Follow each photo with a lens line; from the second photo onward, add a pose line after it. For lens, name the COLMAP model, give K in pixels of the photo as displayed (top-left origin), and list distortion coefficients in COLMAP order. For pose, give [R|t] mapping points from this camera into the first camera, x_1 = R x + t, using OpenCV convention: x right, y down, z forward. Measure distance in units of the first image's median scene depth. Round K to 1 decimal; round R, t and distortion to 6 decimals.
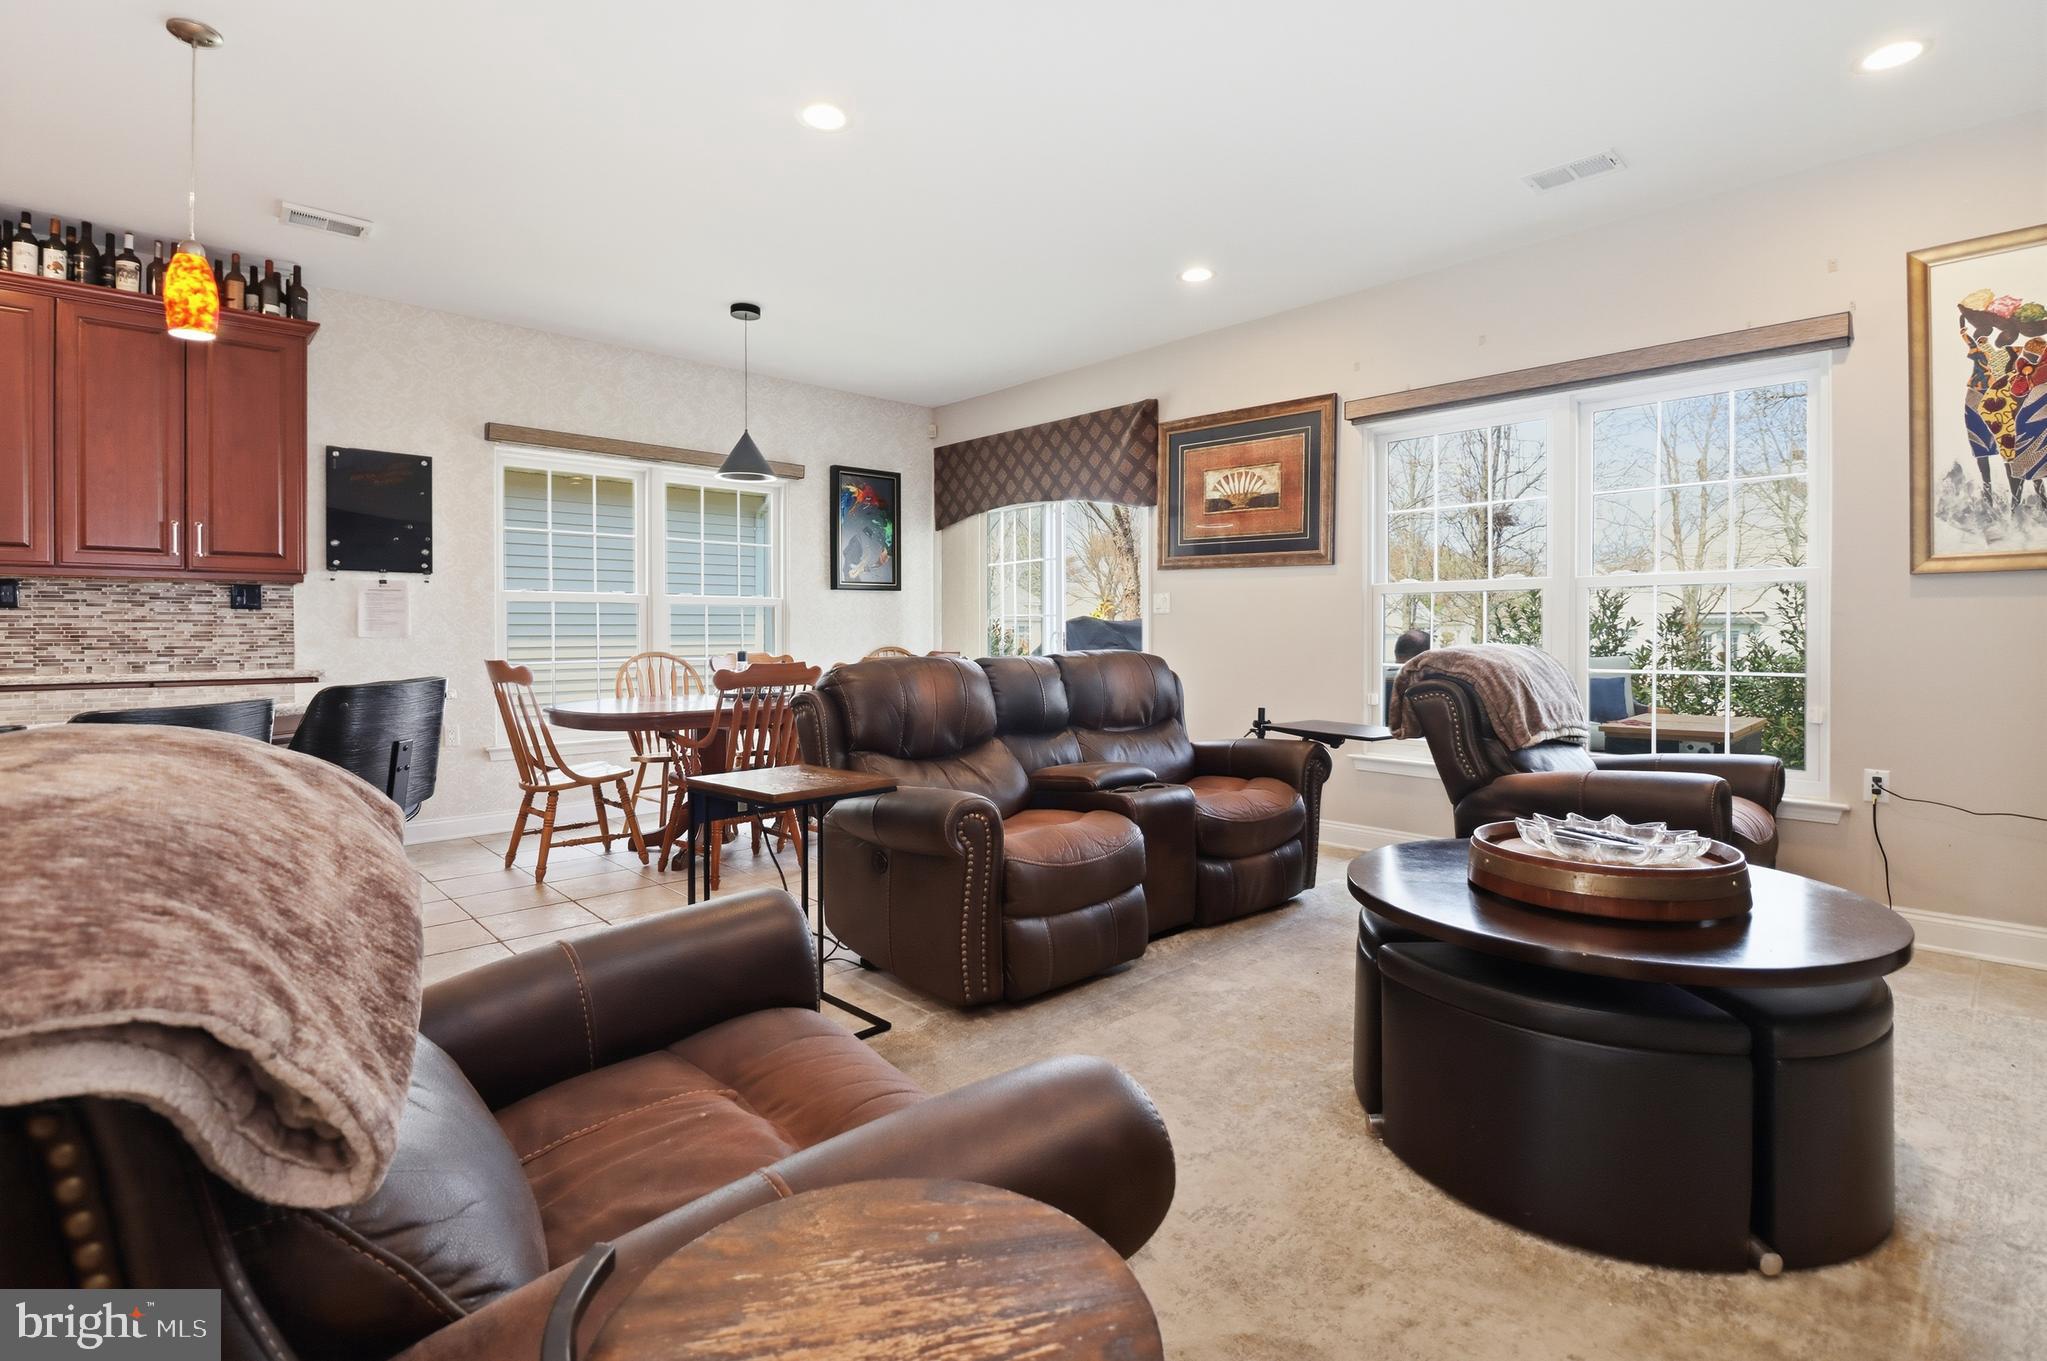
lens RADIAL K [[970.1, 0, 995.8], [0, 970.1, 653.6], [0, 0, 1]] dist [-0.002347, -0.006236]
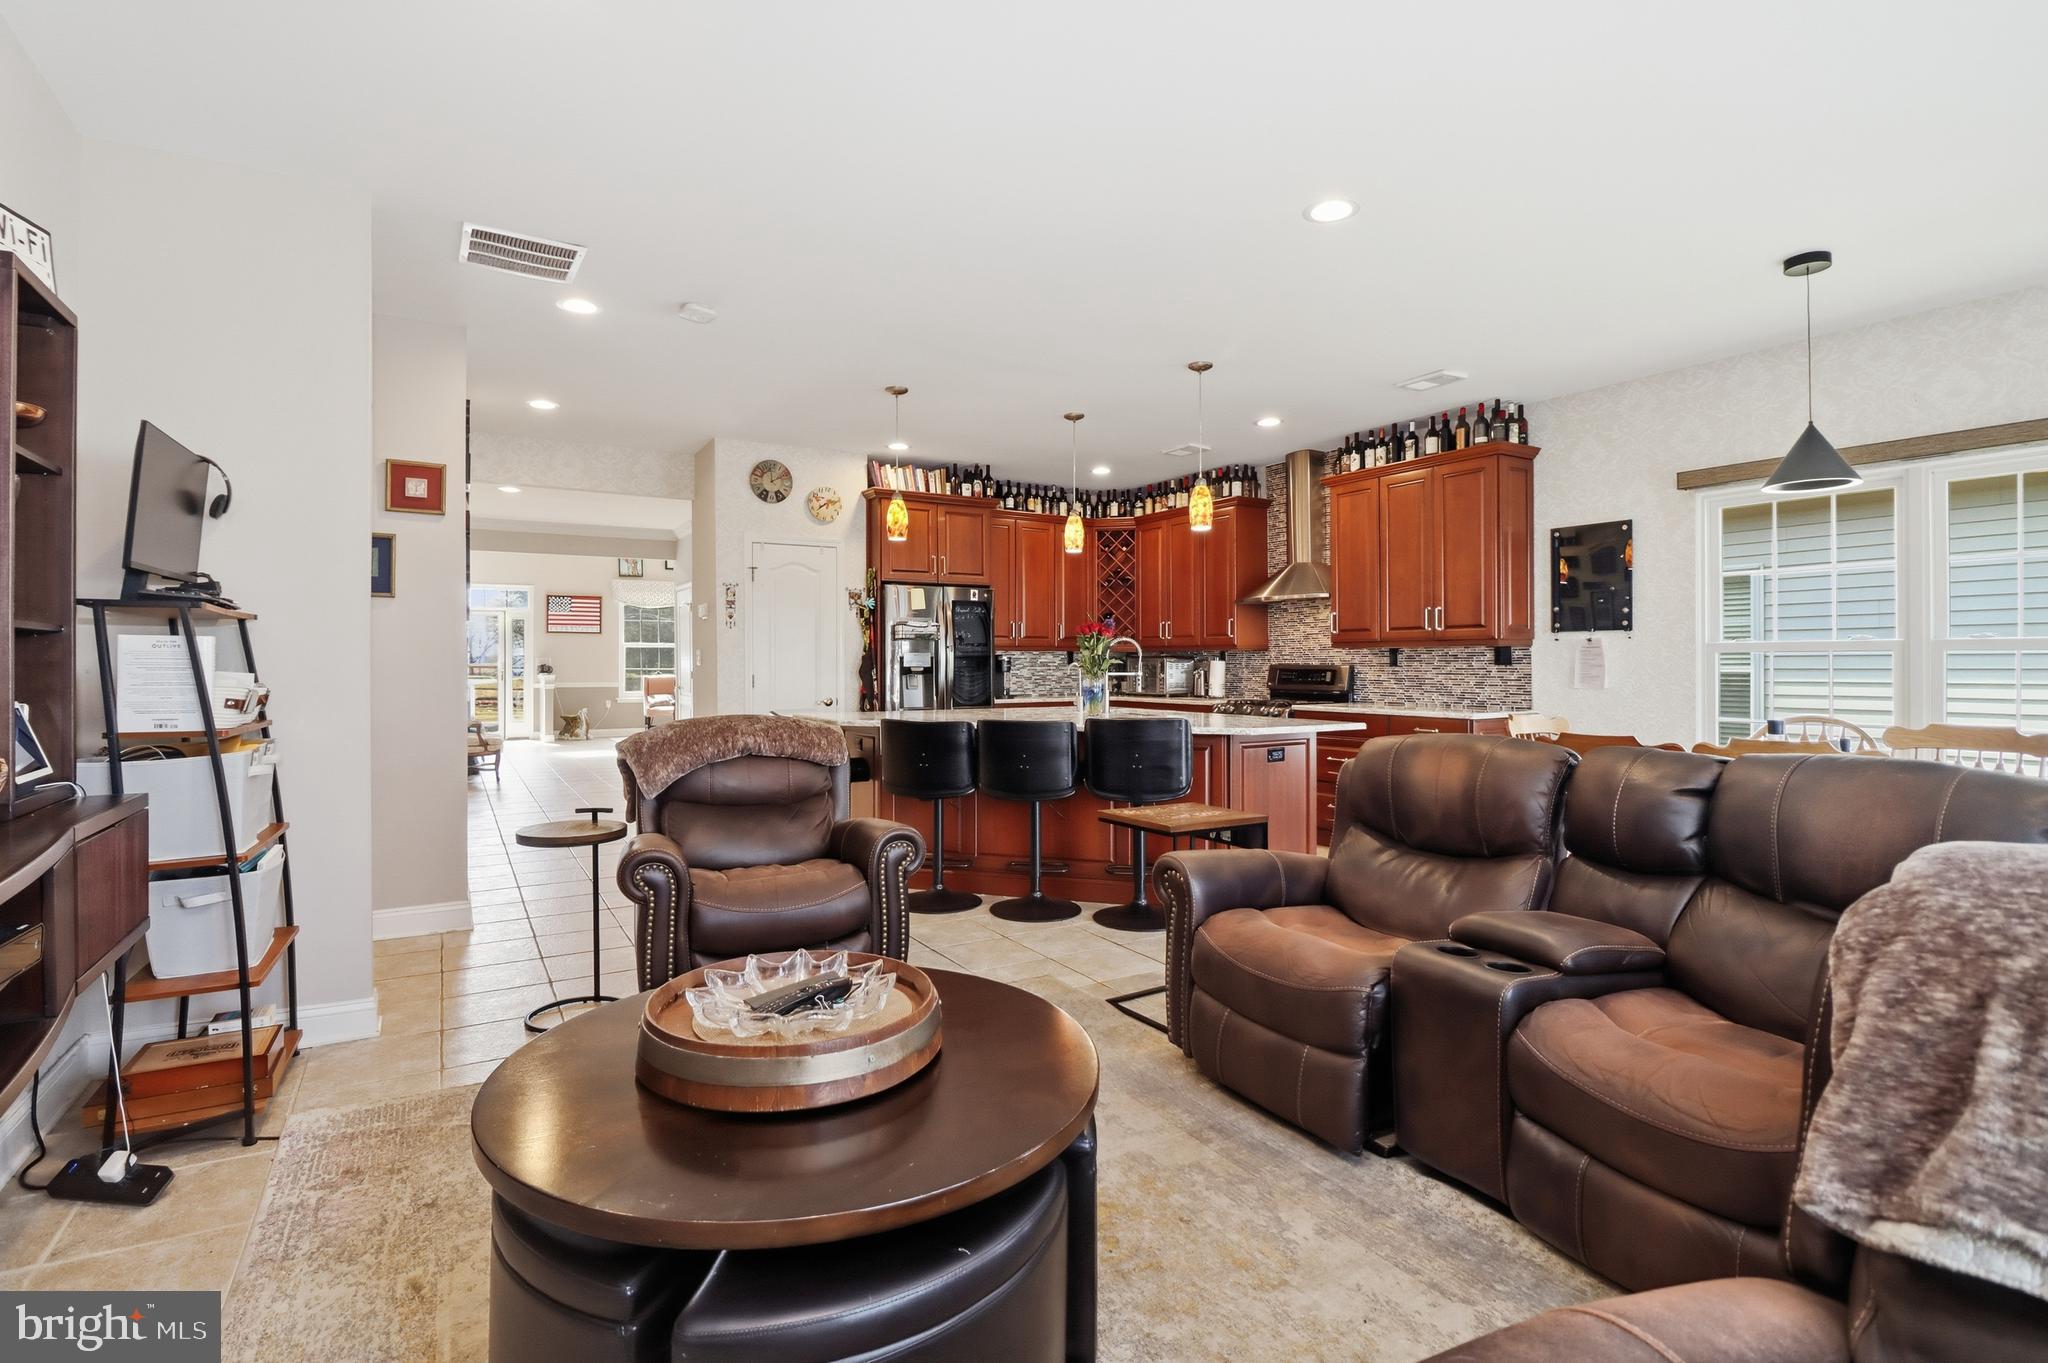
lens RADIAL K [[970.6, 0, 1020.8], [0, 970.6, 675.2], [0, 0, 1]] dist [-0.002347, -0.006236]
pose [[-0.206371, 0.012063, -0.978399, 0.628454], [-0.016233, 0.999744, 0.015750, -0.041548], [0.978339, 0.019133, -0.206123, 0.610920]]
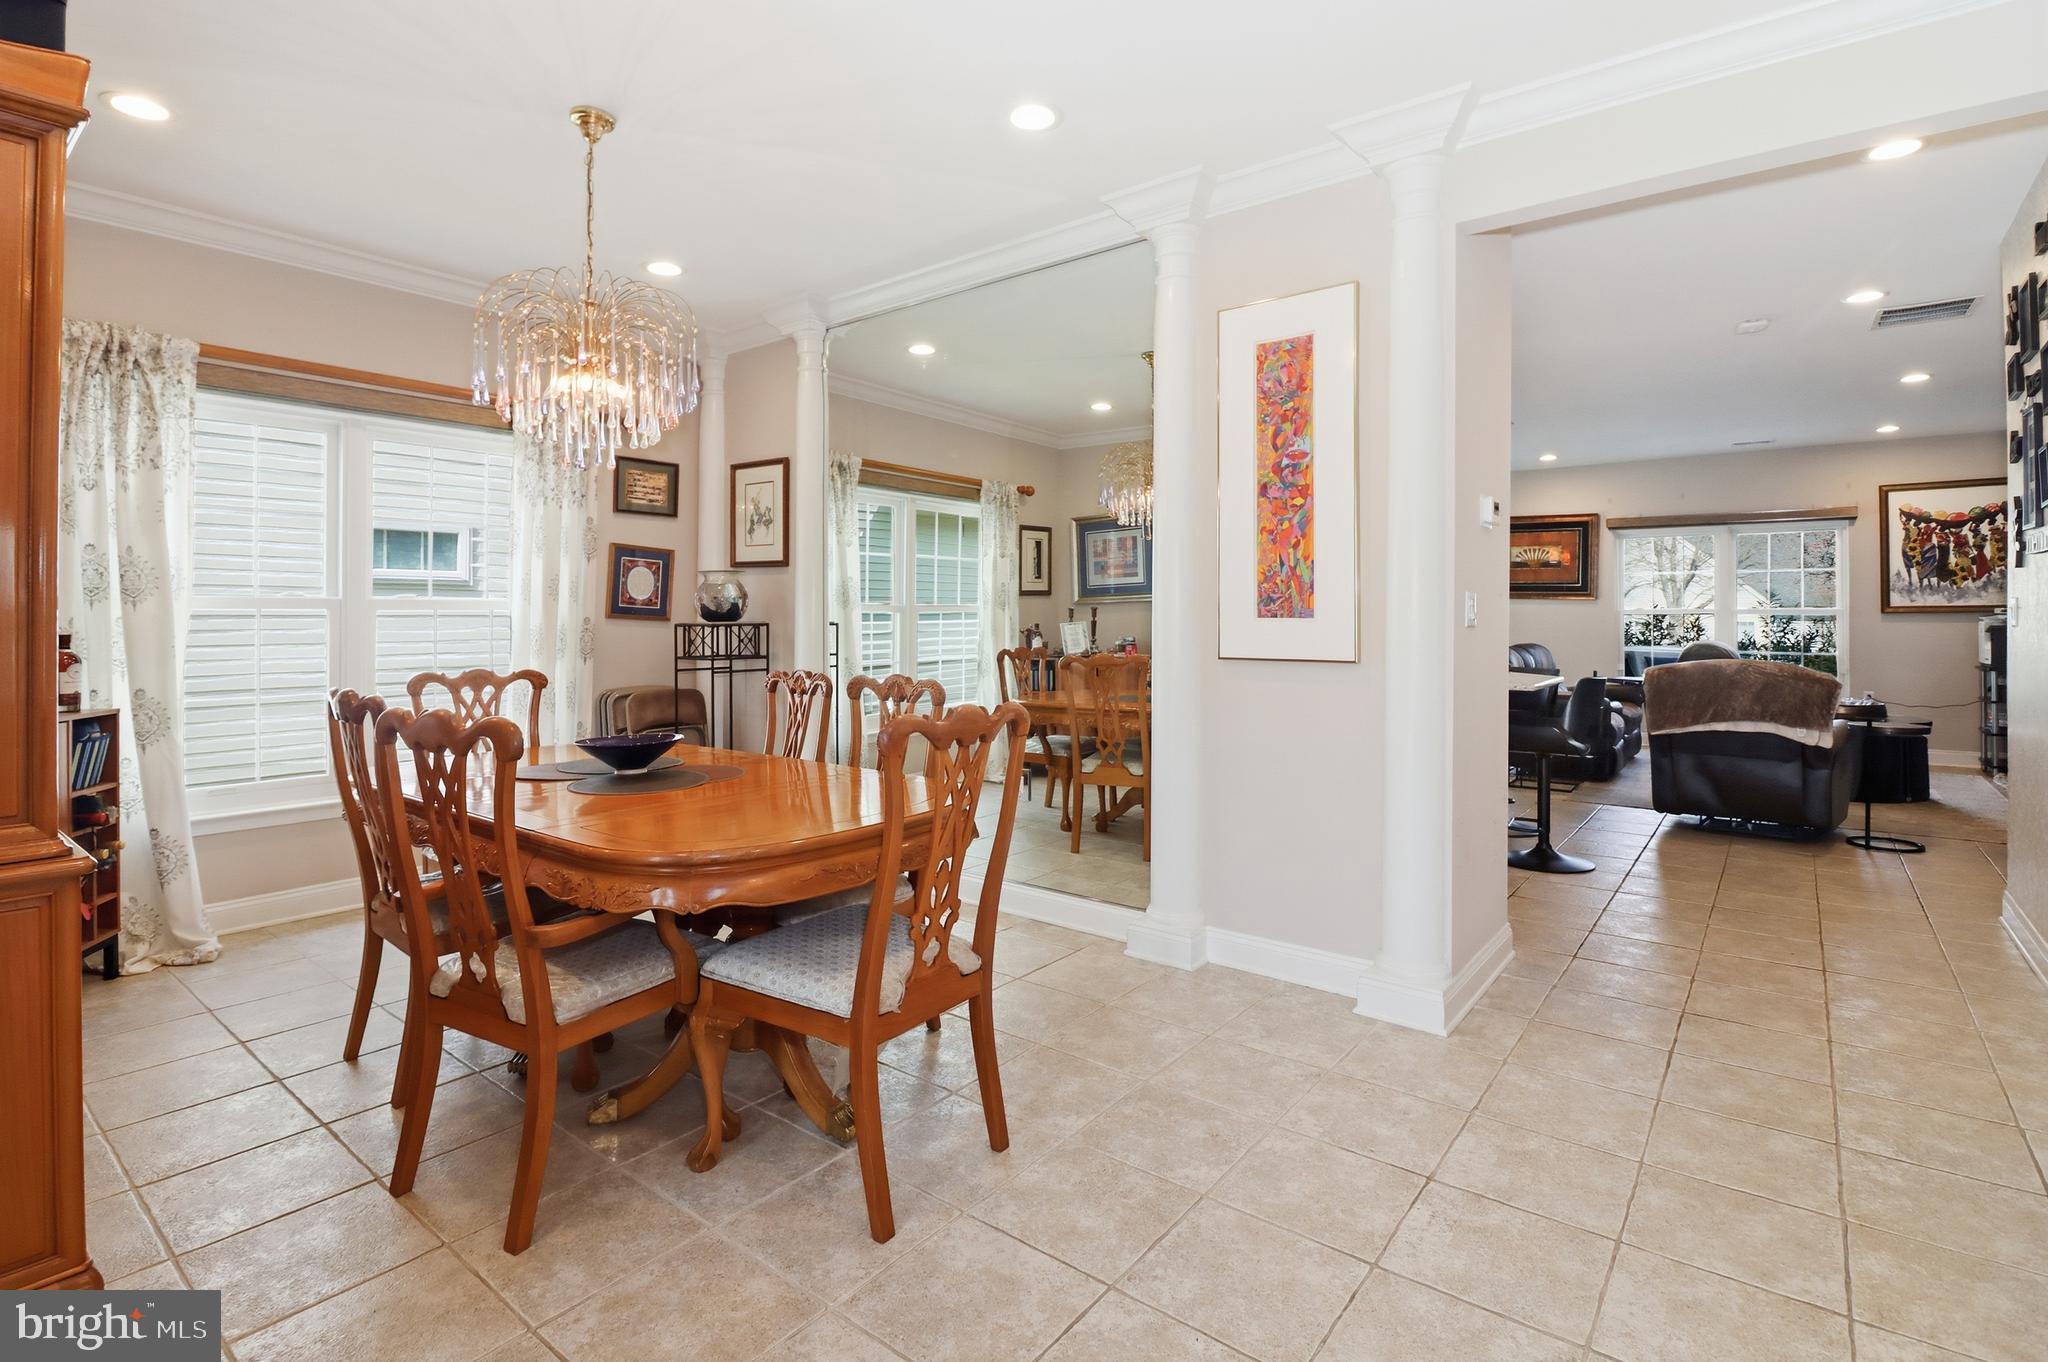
lens RADIAL K [[970.6, 0, 1021.0], [0, 970.6, 631.1], [0, 0, 1]] dist [-0.002347, -0.006236]
pose [[0.987963, -0.004877, 0.154614, -1.115320], [0.006578, 0.999923, -0.010488, -0.016197], [-0.154551, 0.011379, 0.987919, -0.766619]]
